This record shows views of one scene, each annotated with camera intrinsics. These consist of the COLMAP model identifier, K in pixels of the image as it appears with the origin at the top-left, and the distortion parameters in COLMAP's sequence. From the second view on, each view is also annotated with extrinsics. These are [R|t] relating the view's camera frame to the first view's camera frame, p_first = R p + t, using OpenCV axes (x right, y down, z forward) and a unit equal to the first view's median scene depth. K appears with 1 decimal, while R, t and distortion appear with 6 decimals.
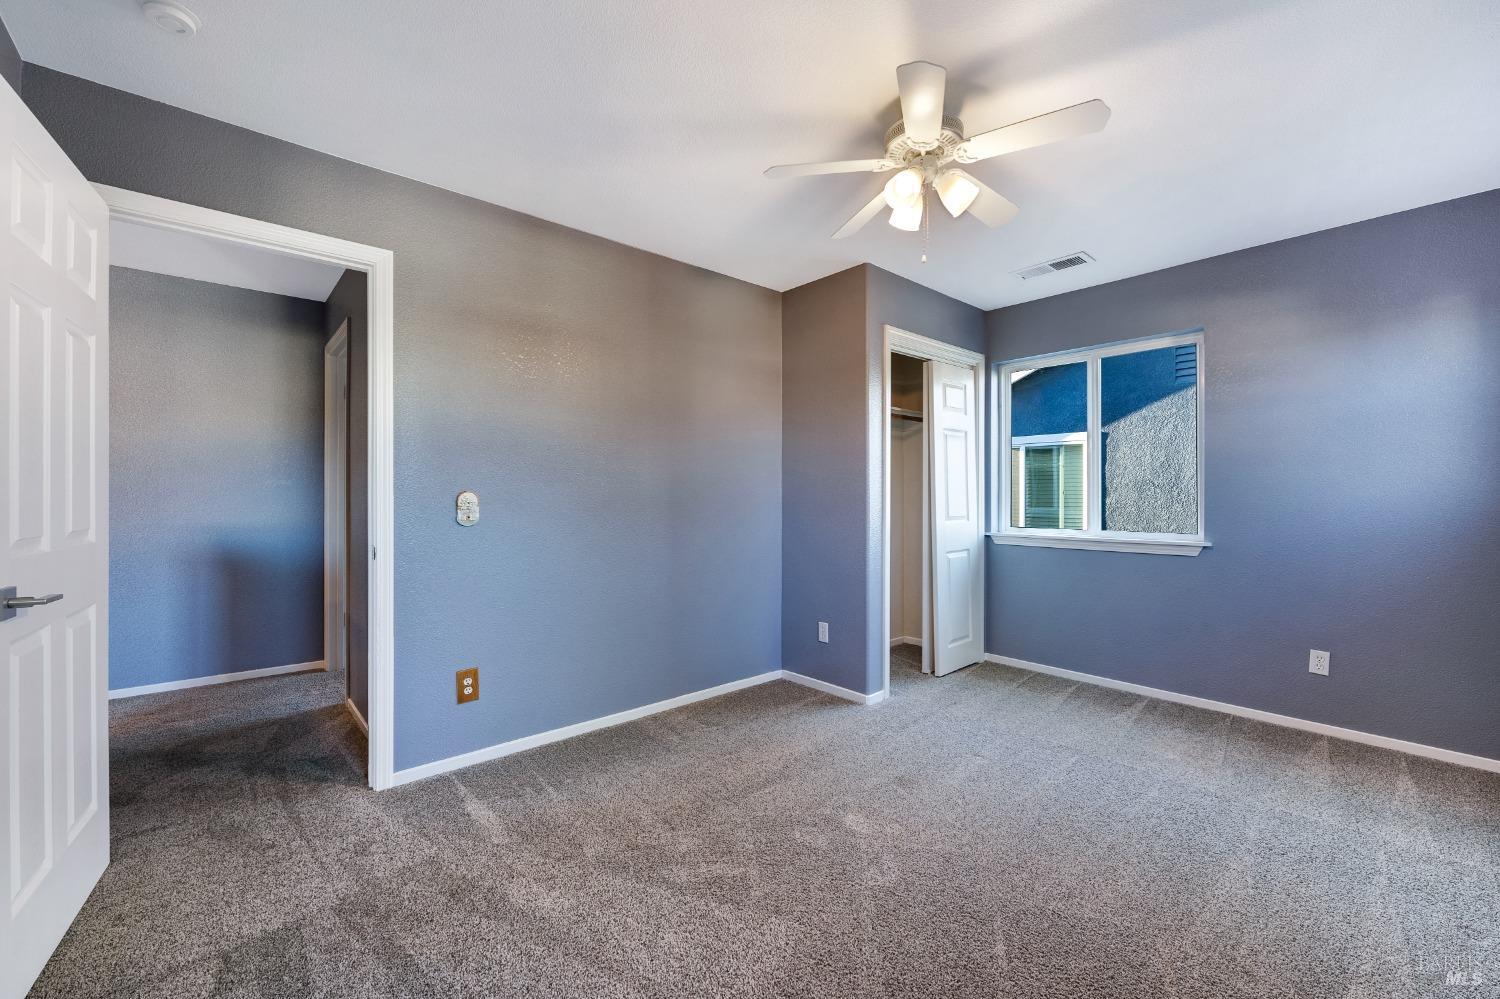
lens RADIAL K [[600.7, 0, 746.5], [0, 600.7, 491.3], [0, 0, 1]] dist [-0.003627, -0.000237]
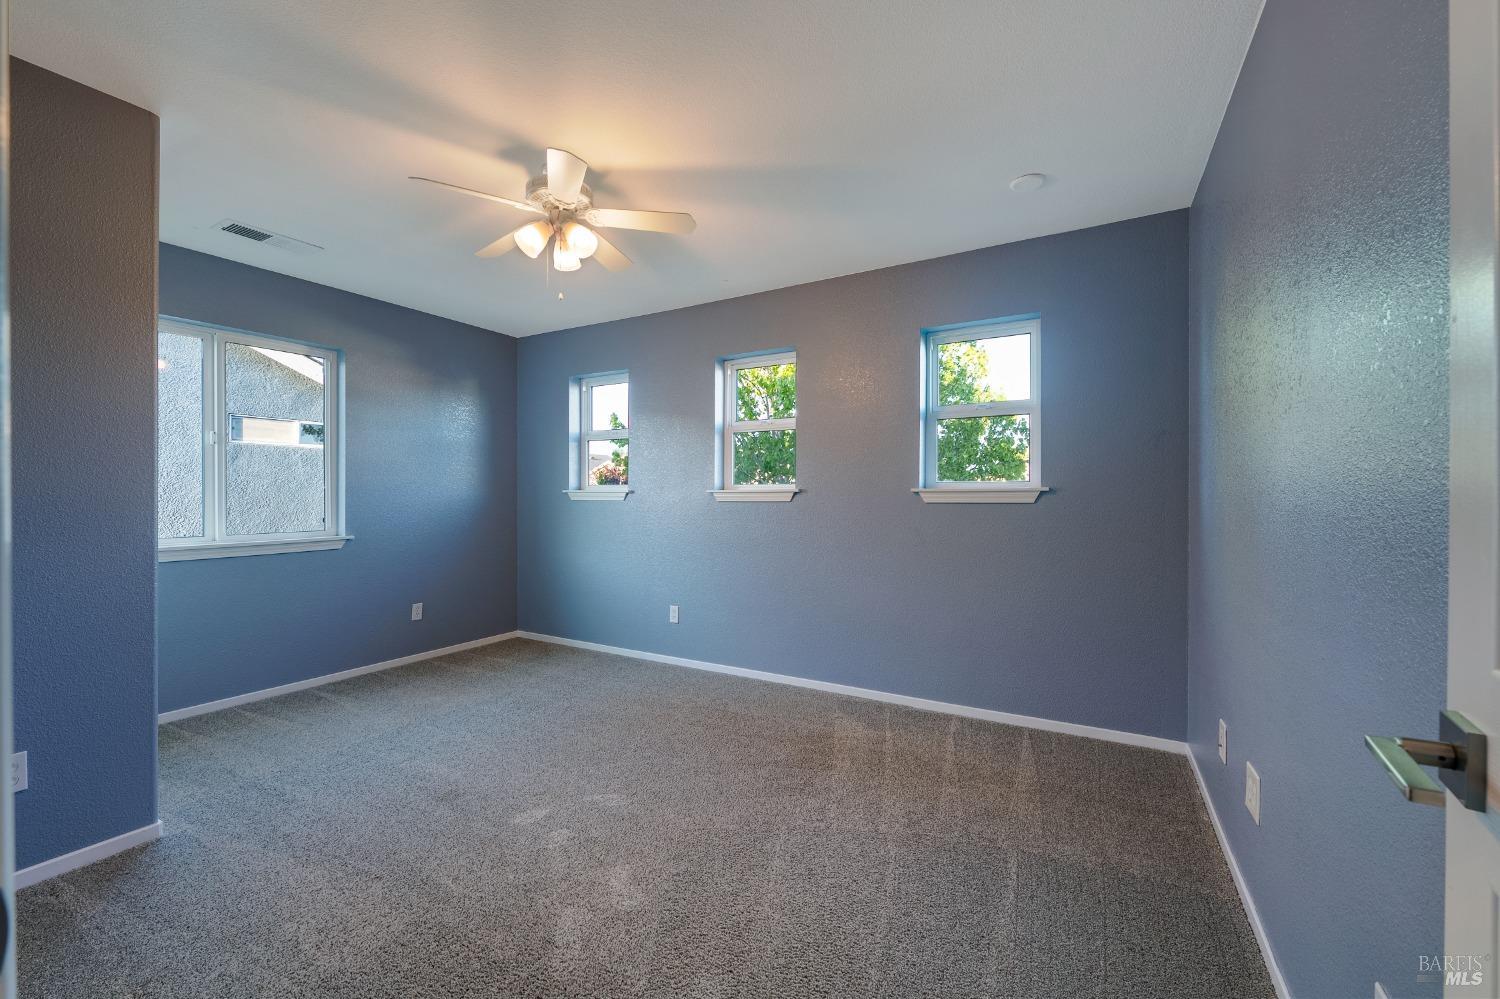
lens RADIAL K [[600.7, 0, 746.5], [0, 600.7, 491.3], [0, 0, 1]] dist [-0.003627, -0.000237]
pose [[-0.325894, 0.004444, 0.945396, -0.607911], [-0.000871, 0.999987, -0.005000, 0.003535], [-0.945406, -0.002453, -0.325886, 0.665560]]
